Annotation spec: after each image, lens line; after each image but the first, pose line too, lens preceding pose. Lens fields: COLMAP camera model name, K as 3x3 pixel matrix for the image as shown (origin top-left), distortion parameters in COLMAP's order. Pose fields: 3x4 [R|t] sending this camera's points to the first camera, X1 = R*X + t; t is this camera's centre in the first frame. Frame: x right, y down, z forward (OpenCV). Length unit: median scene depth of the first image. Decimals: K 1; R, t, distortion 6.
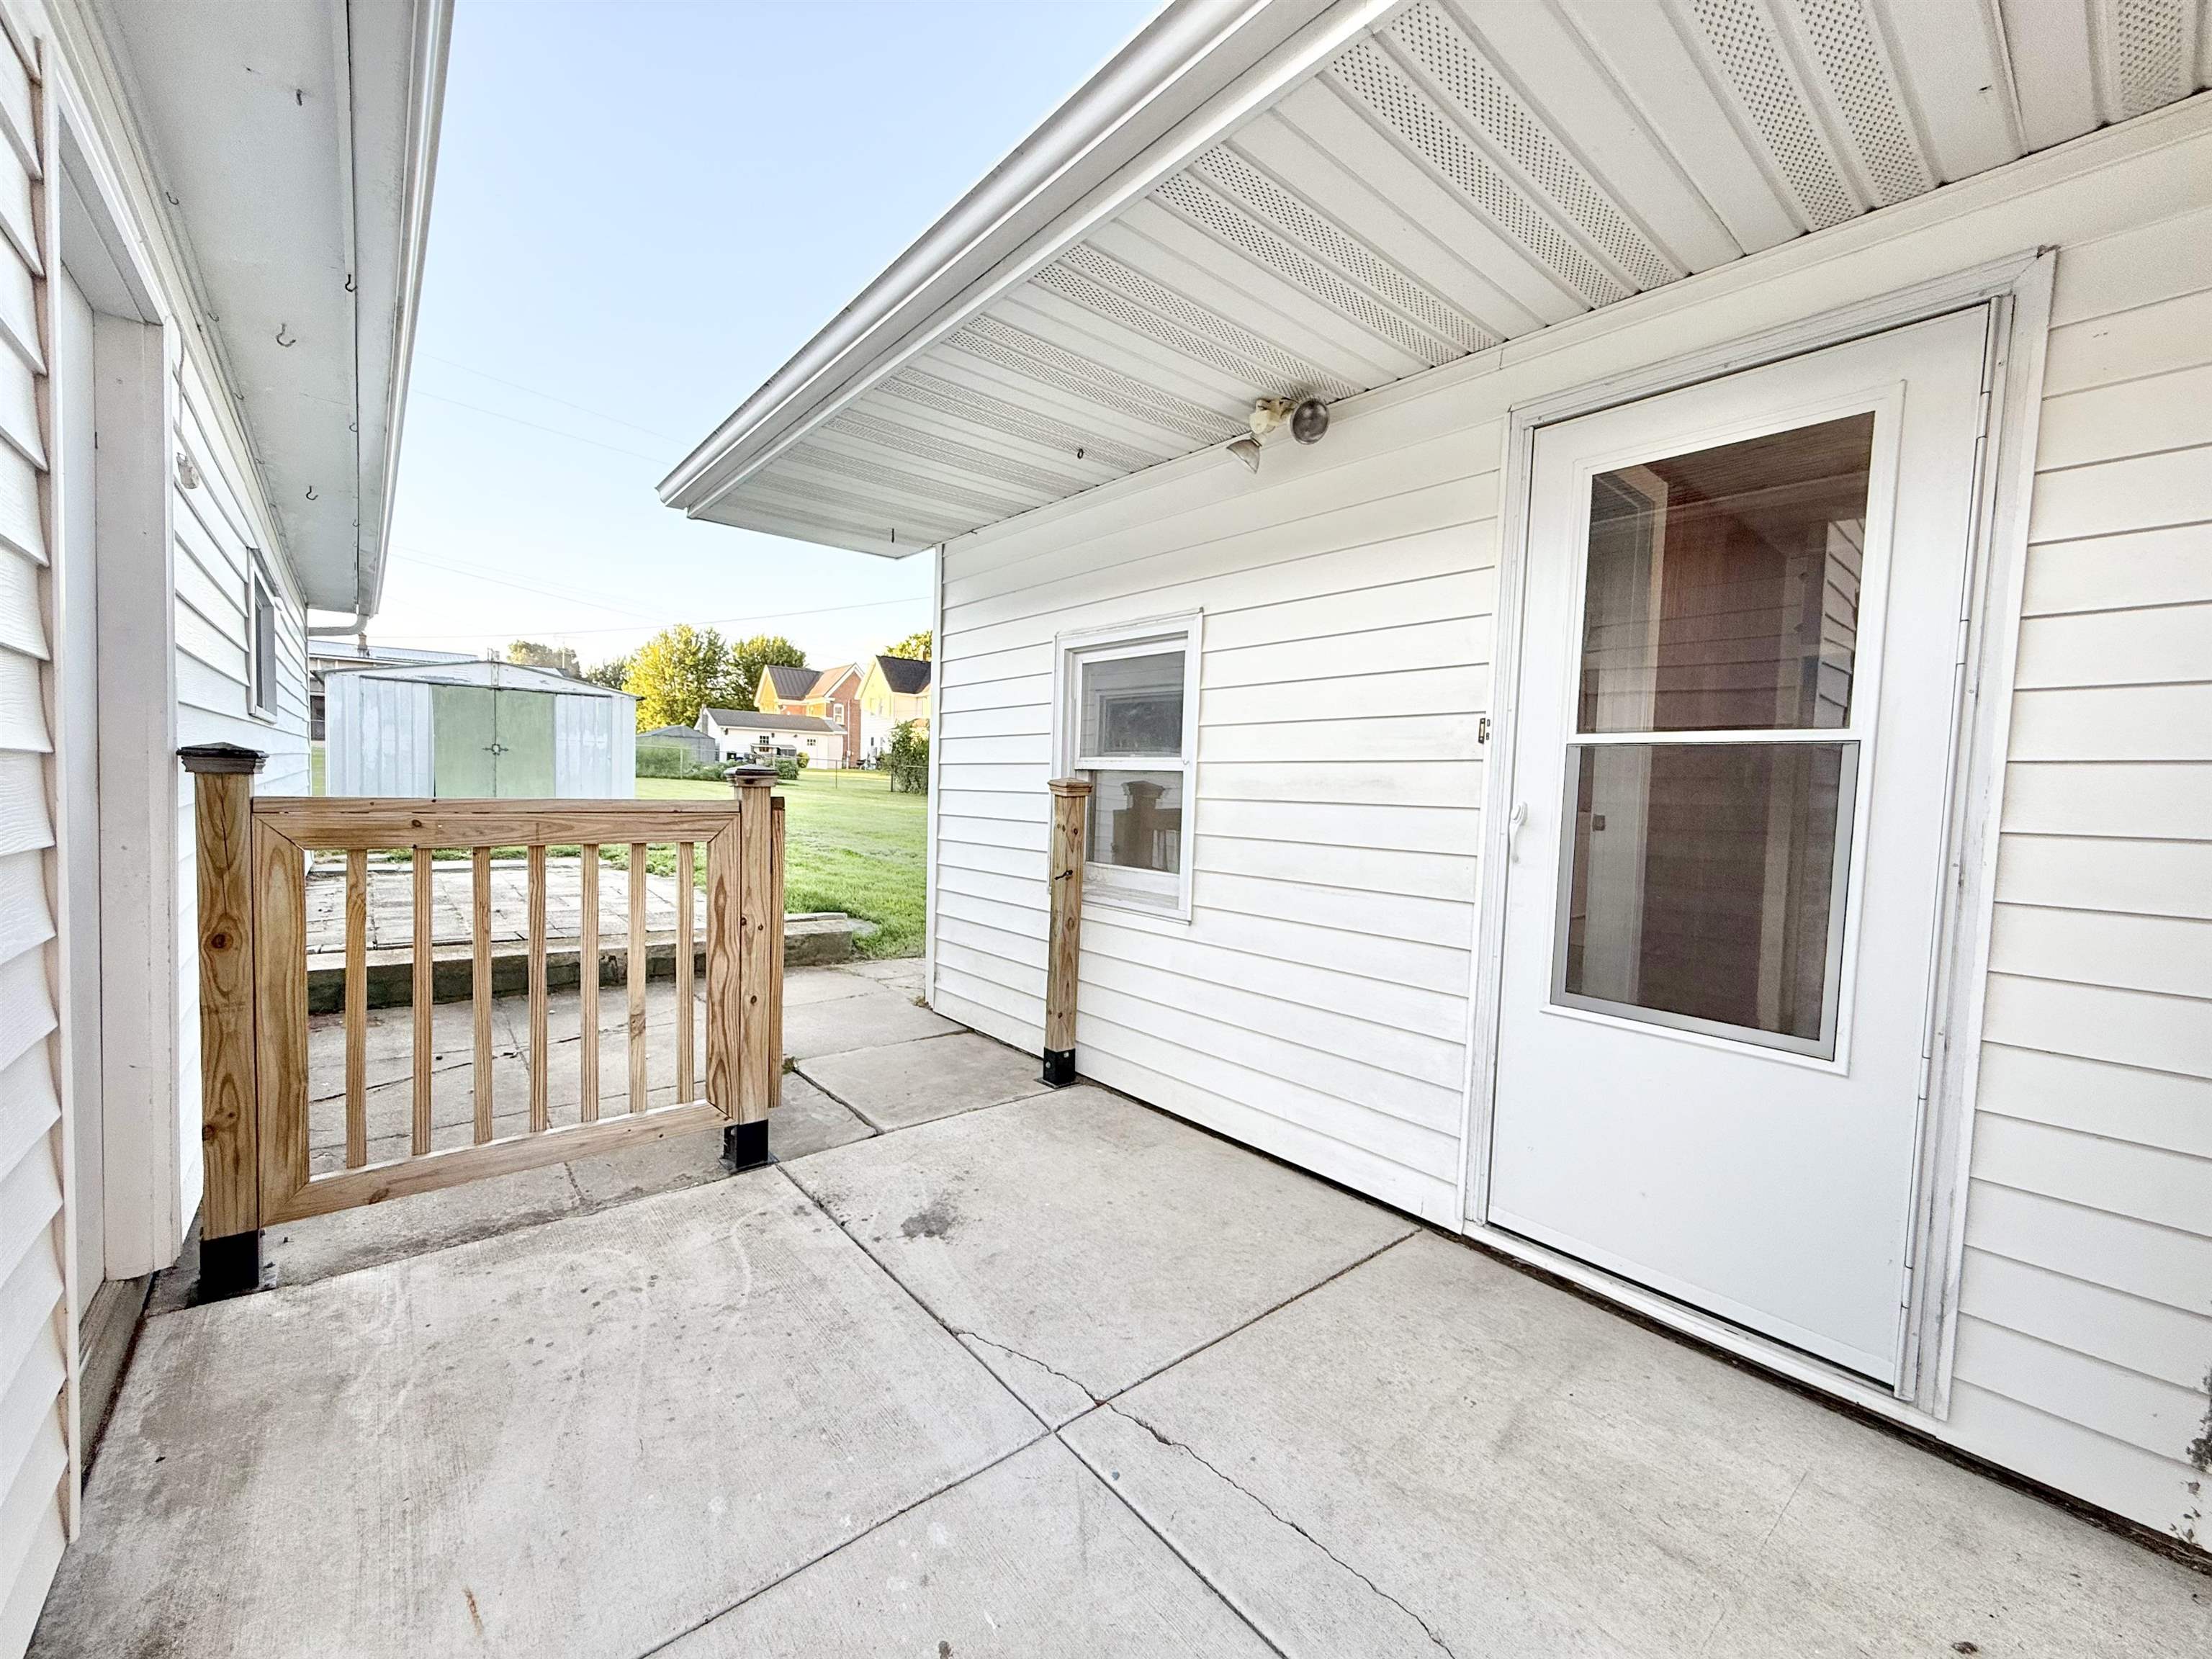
lens RADIAL K [[879.0, 0, 1106.2], [0, 879.0, 830.0], [0, 0, 1]] dist [-0.000199, -0.000037]
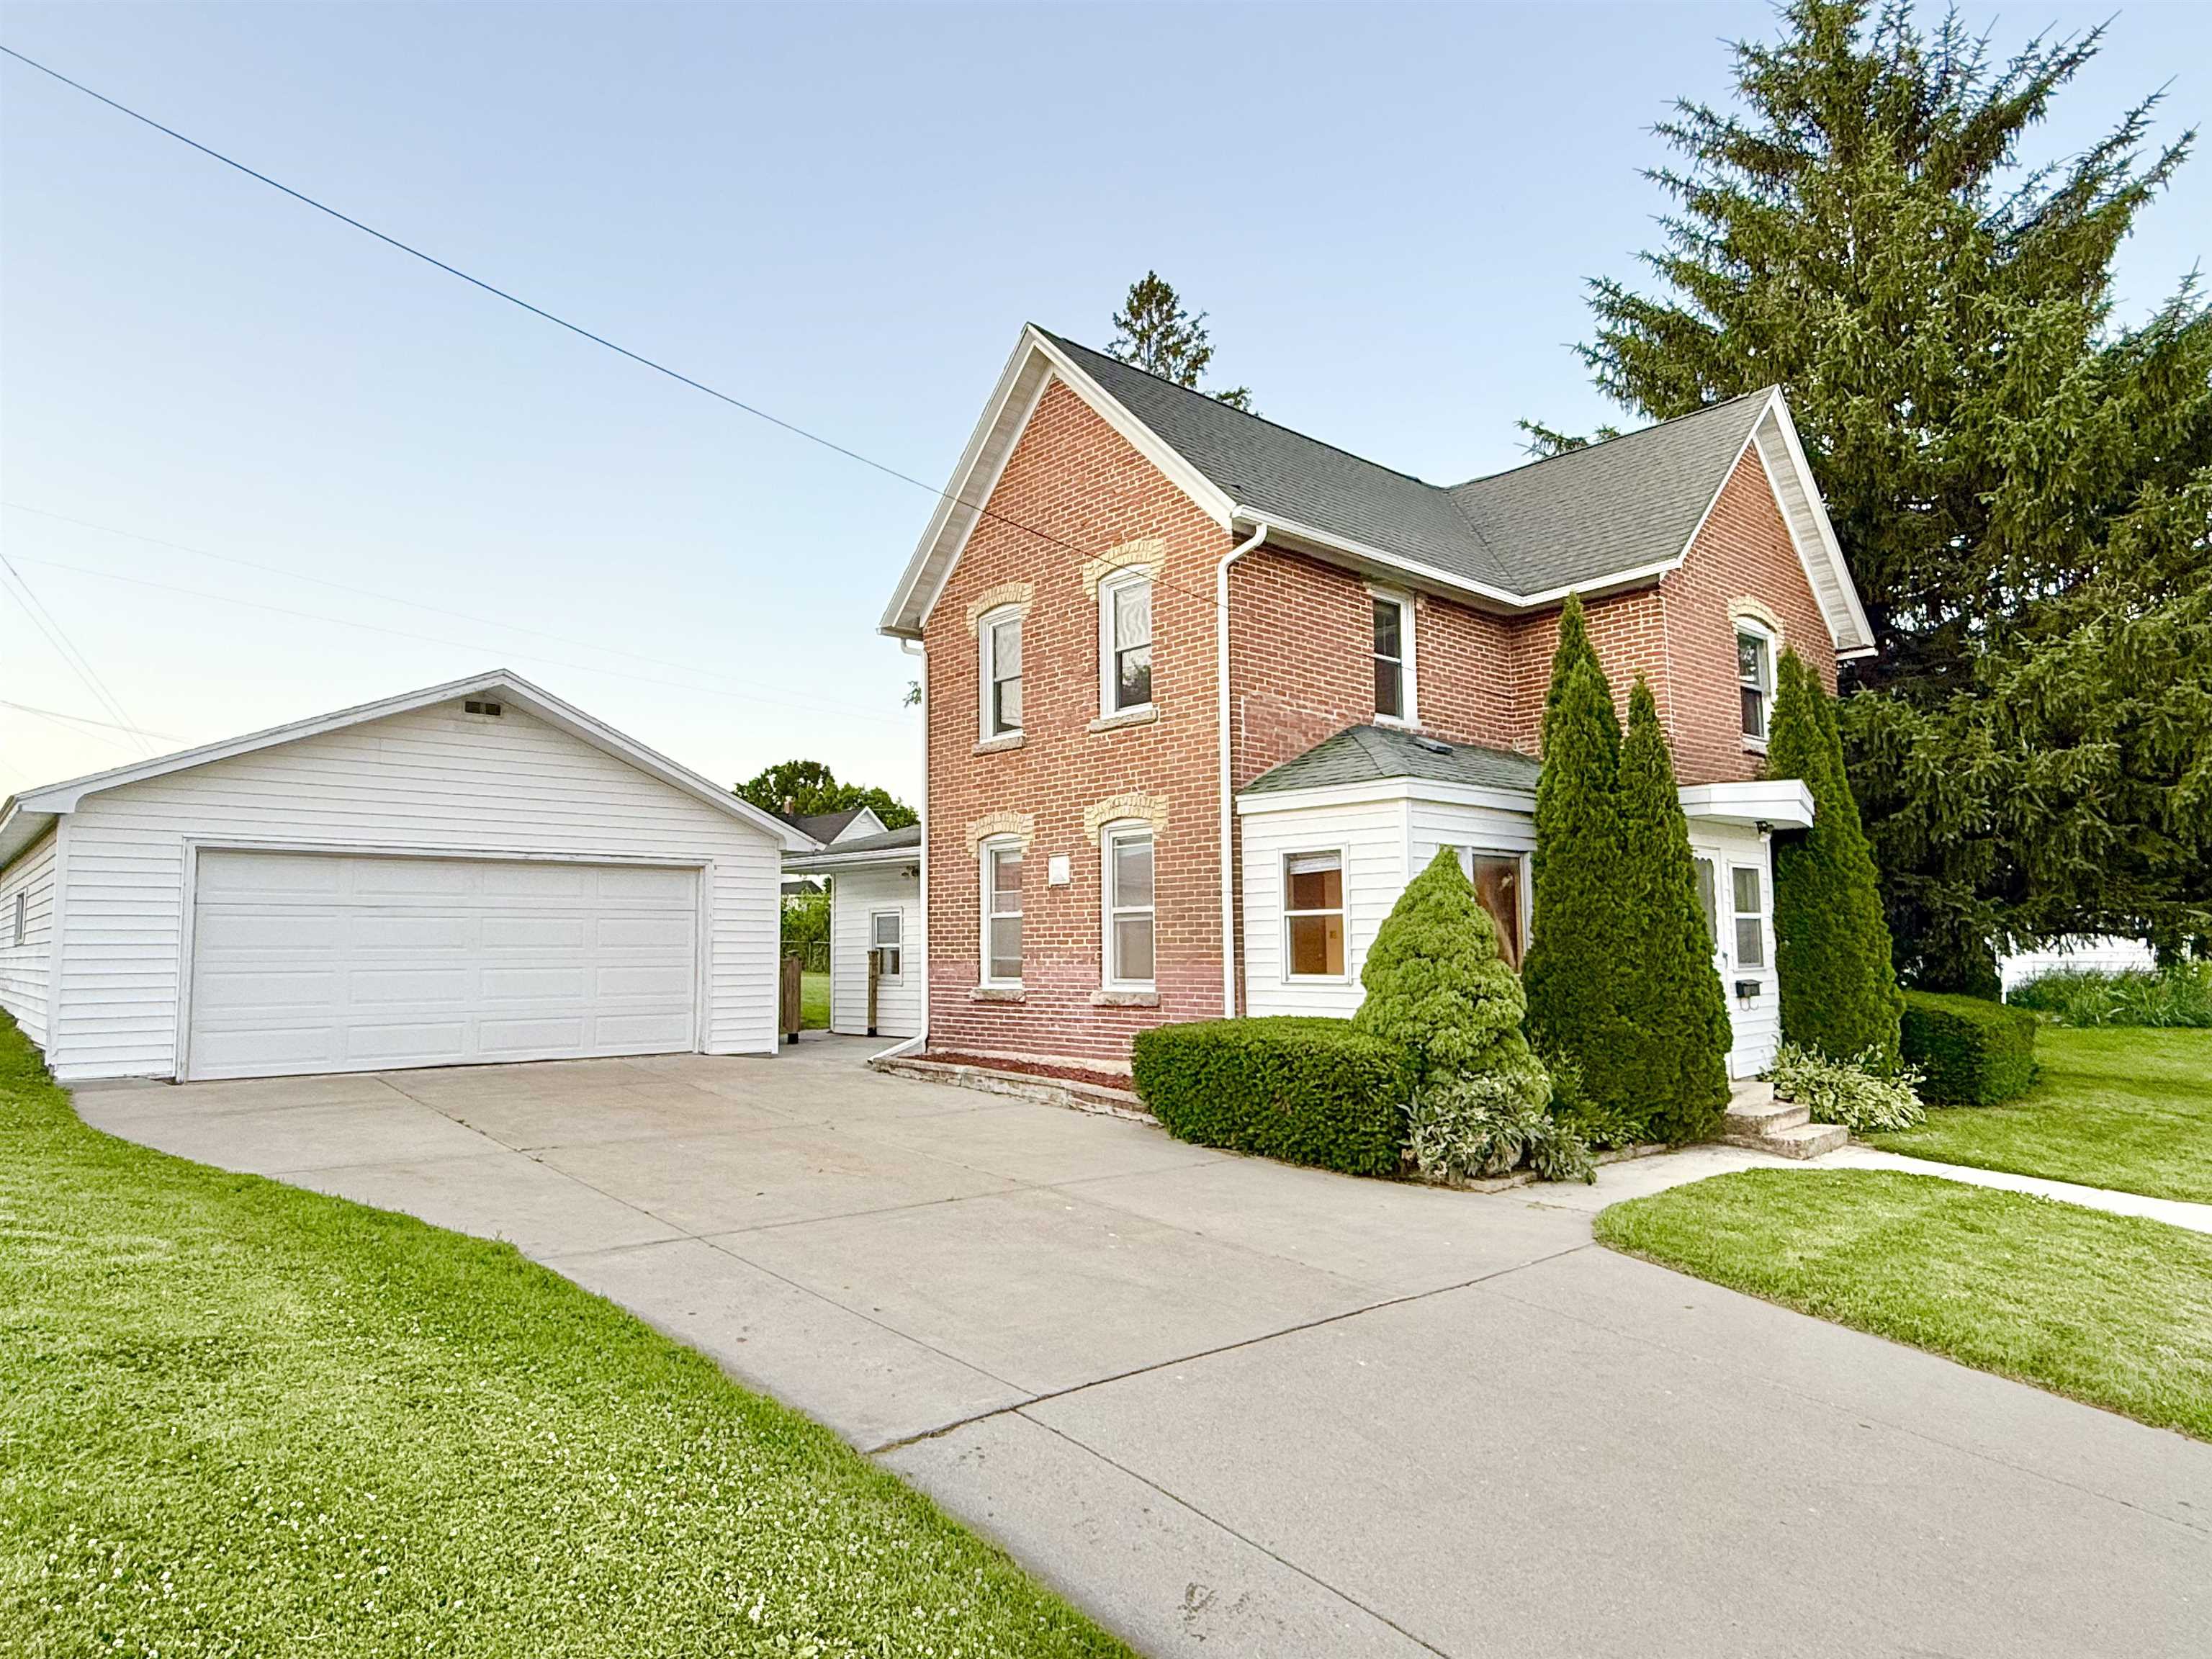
lens RADIAL K [[1301.4, 0, 1104.1], [0, 1301.4, 831.8], [0, 0, 1]] dist [-0.000260, -0.000004]
pose [[0.998256, -0.039681, 0.043713, 0.655622], [0.045392, 0.989319, -0.138520, 0.229132], [-0.037749, 0.140263, 0.989394, -4.158160]]
